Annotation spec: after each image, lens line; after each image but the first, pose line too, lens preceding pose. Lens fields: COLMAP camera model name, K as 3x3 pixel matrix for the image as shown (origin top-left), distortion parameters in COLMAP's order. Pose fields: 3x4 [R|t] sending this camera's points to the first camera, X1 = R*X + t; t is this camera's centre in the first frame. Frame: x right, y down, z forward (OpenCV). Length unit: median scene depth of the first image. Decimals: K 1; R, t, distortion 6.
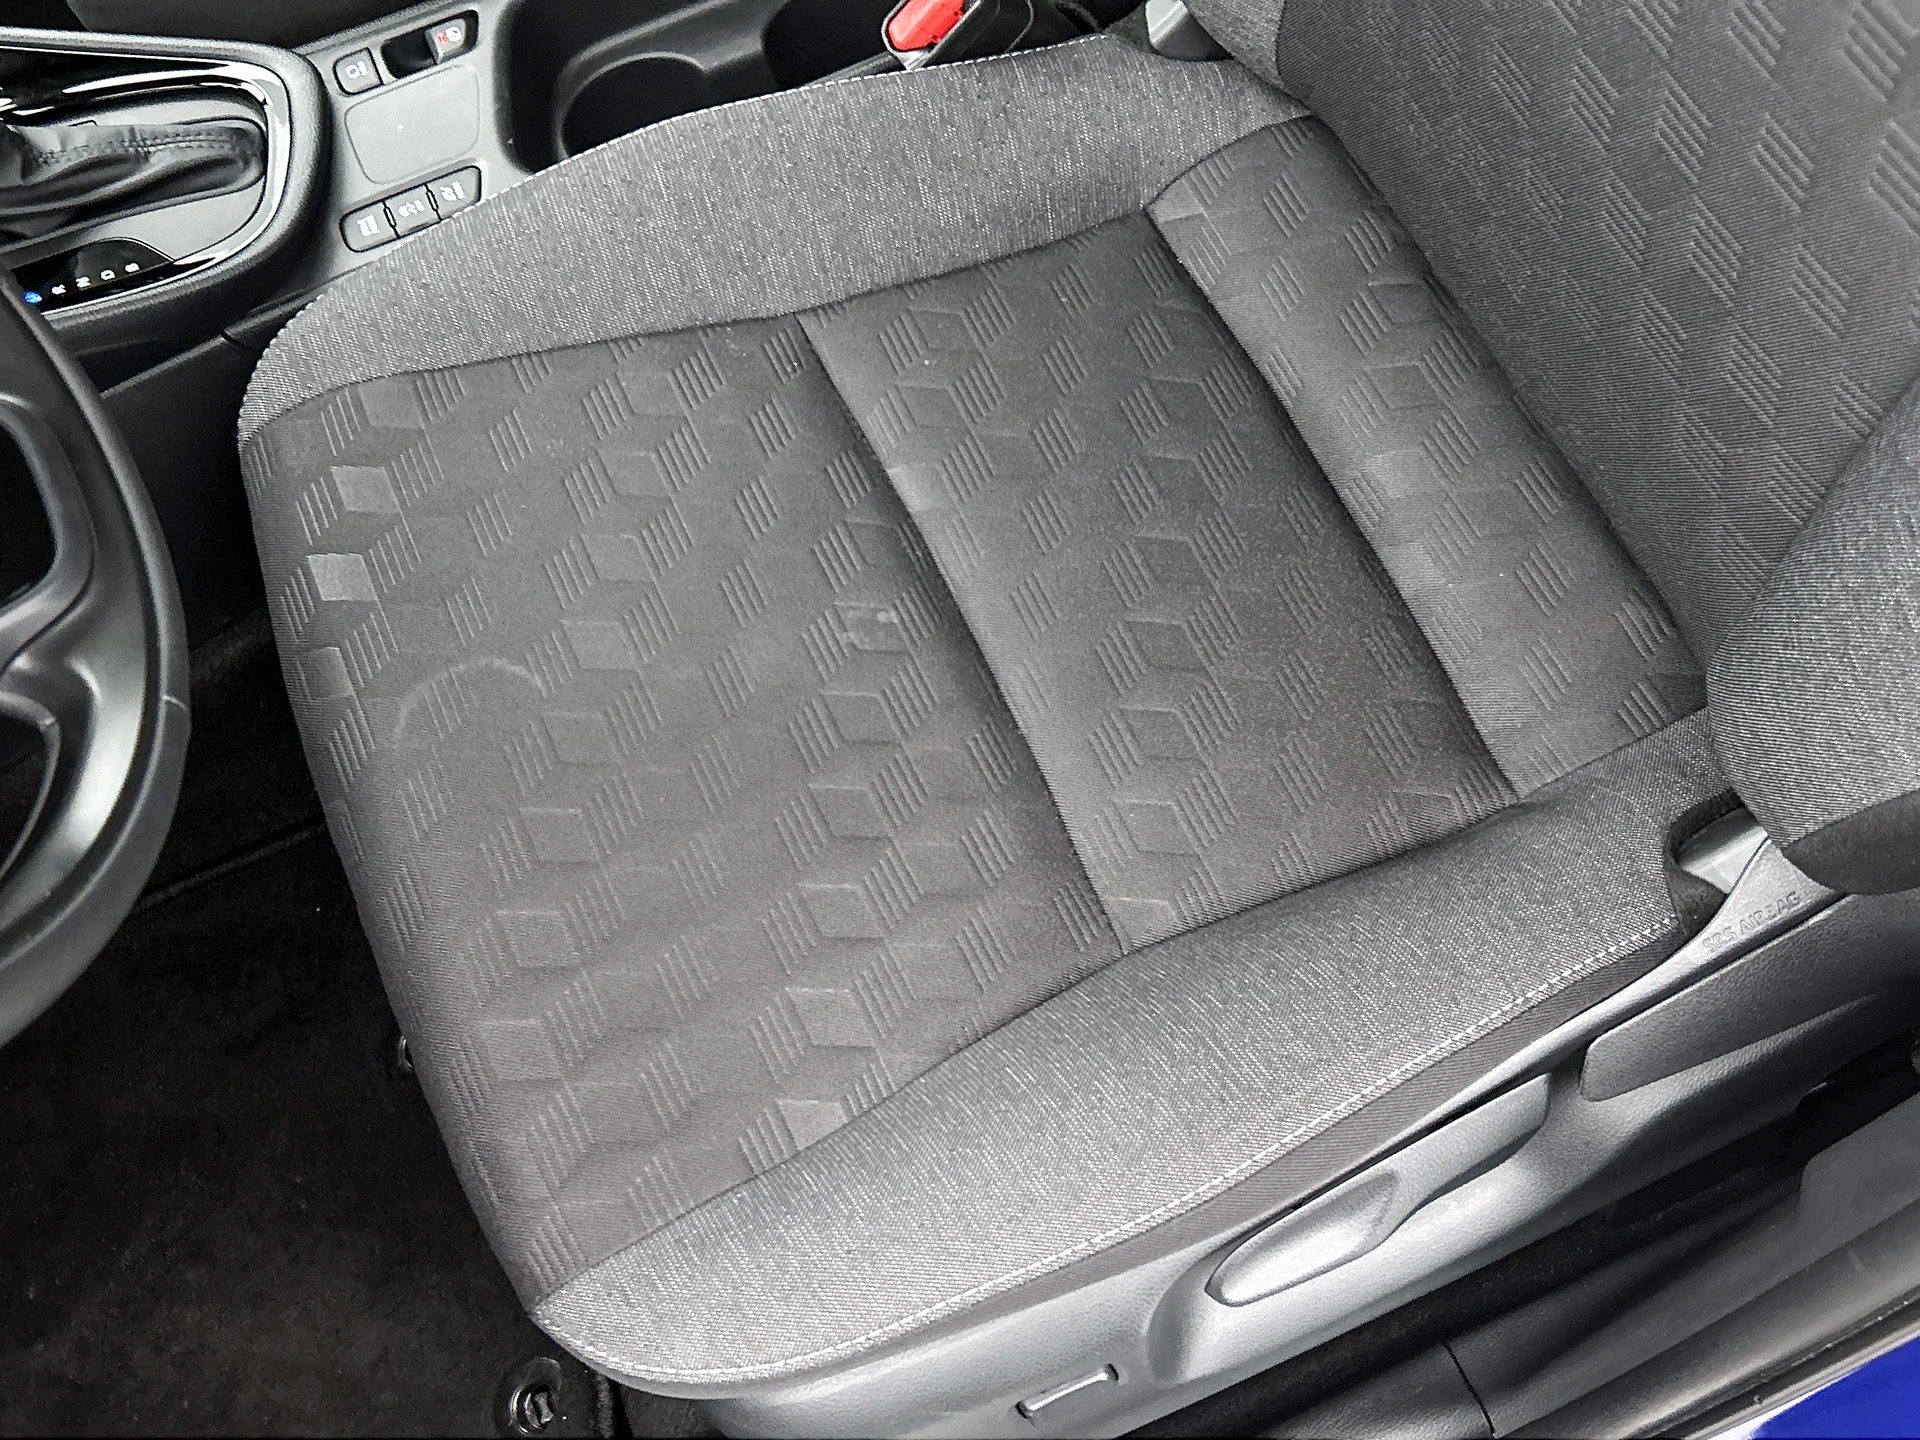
lens RADIAL K [[2014.9, 0, 947.0], [0, 2014.9, 723.2], [0, 0, 1]] dist [0.023913, 0.000000]
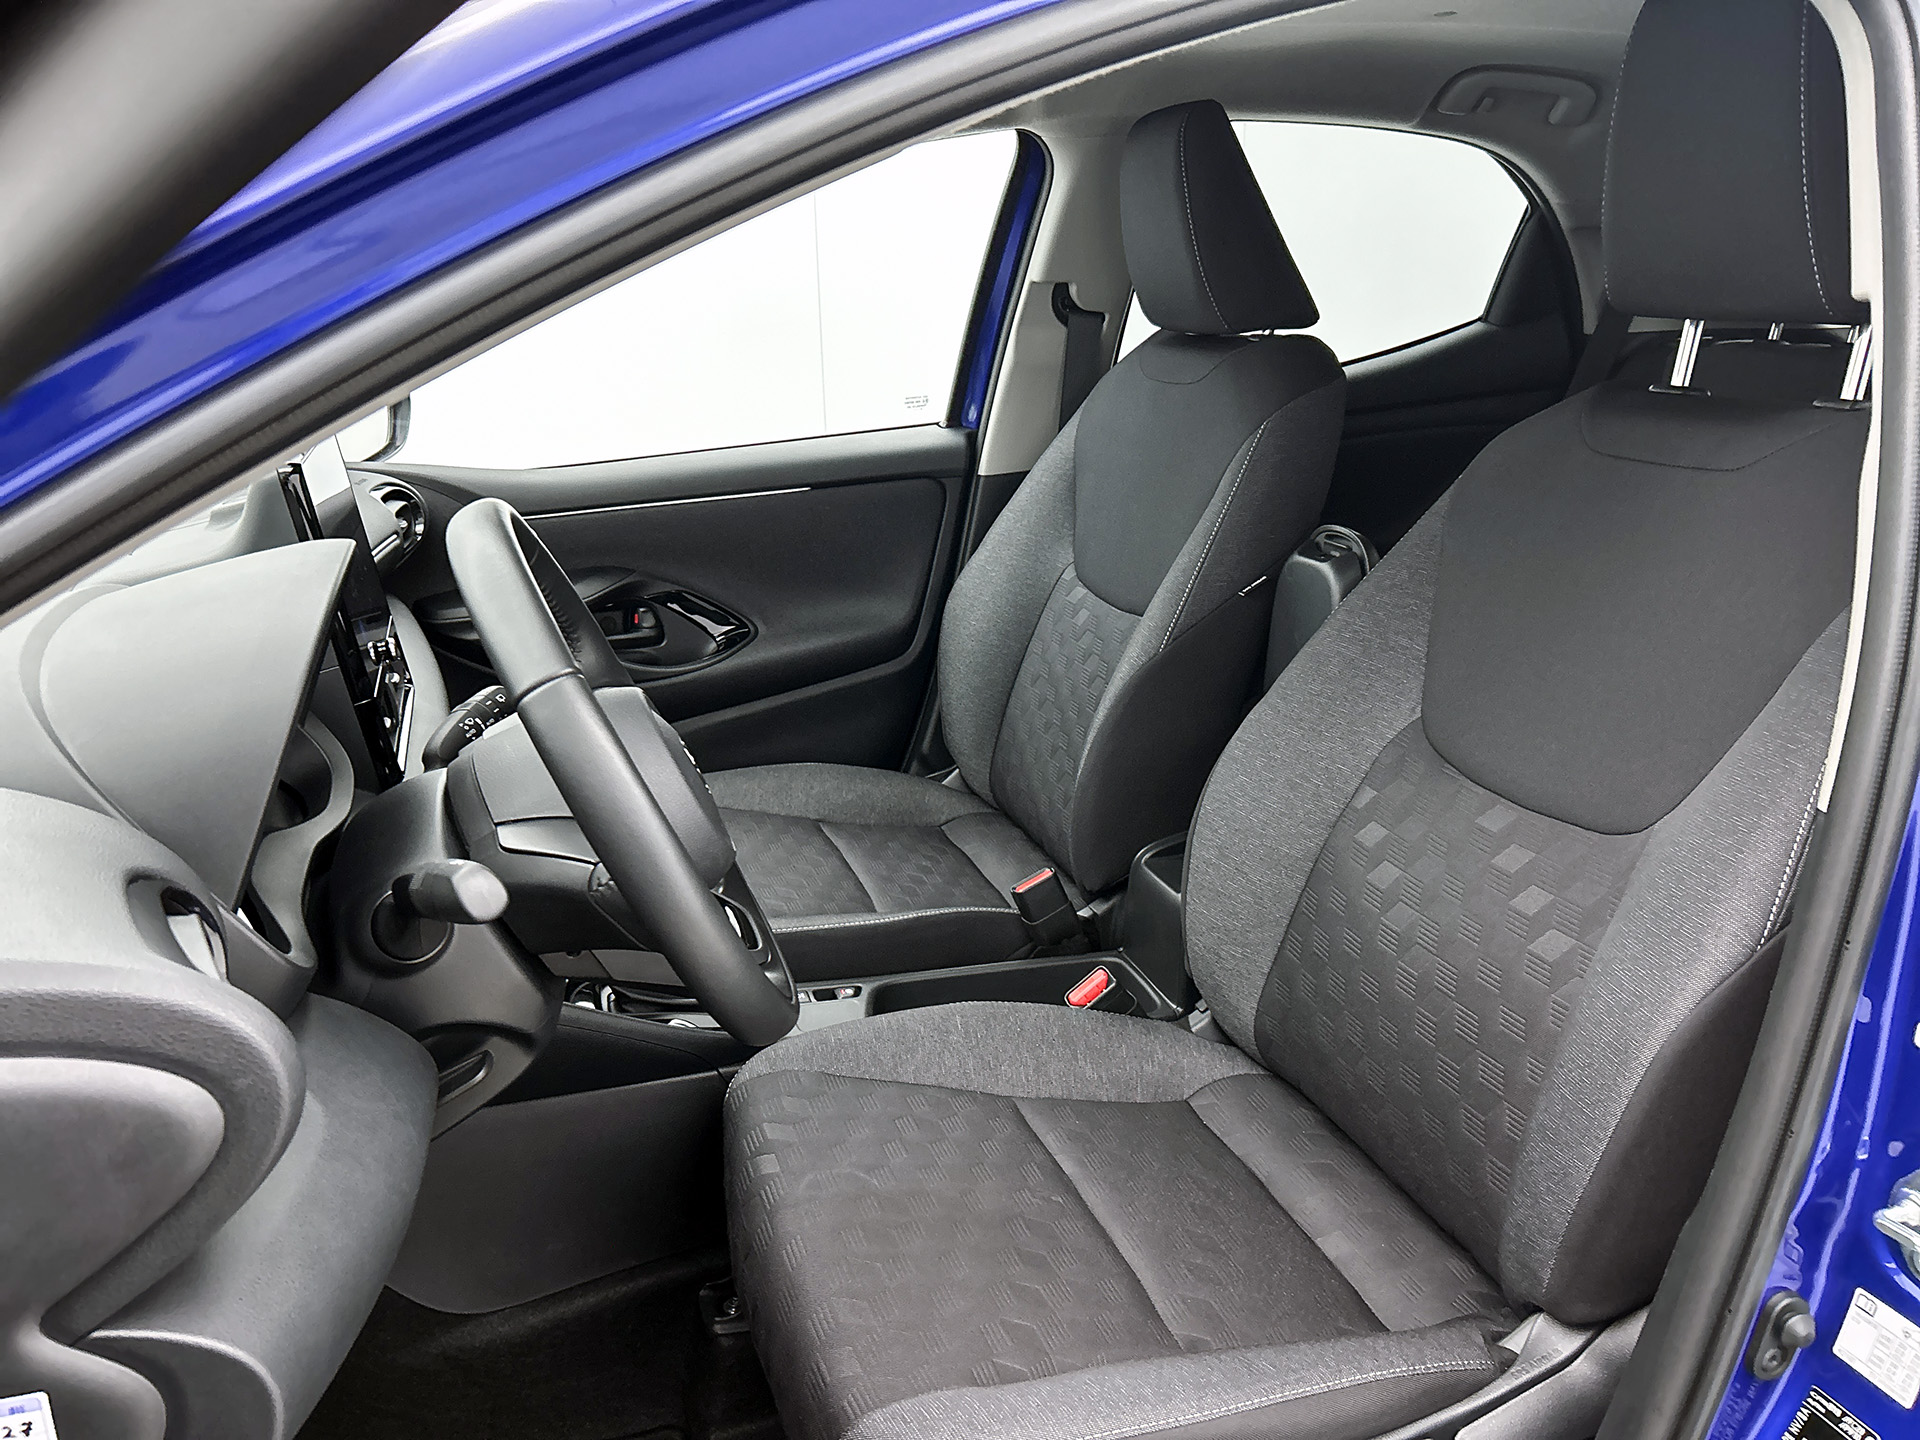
lens RADIAL K [[1484.0, 0, 940.1], [0, 1484.0, 731.9], [0, 0, 1]] dist [0.029527, -0.034114]
pose [[0.986711, 0.149601, -0.063407, -0.108142], [-0.146734, 0.652811, -0.743174, 0.672017], [-0.069787, 0.742602, 0.666087, -0.233089]]
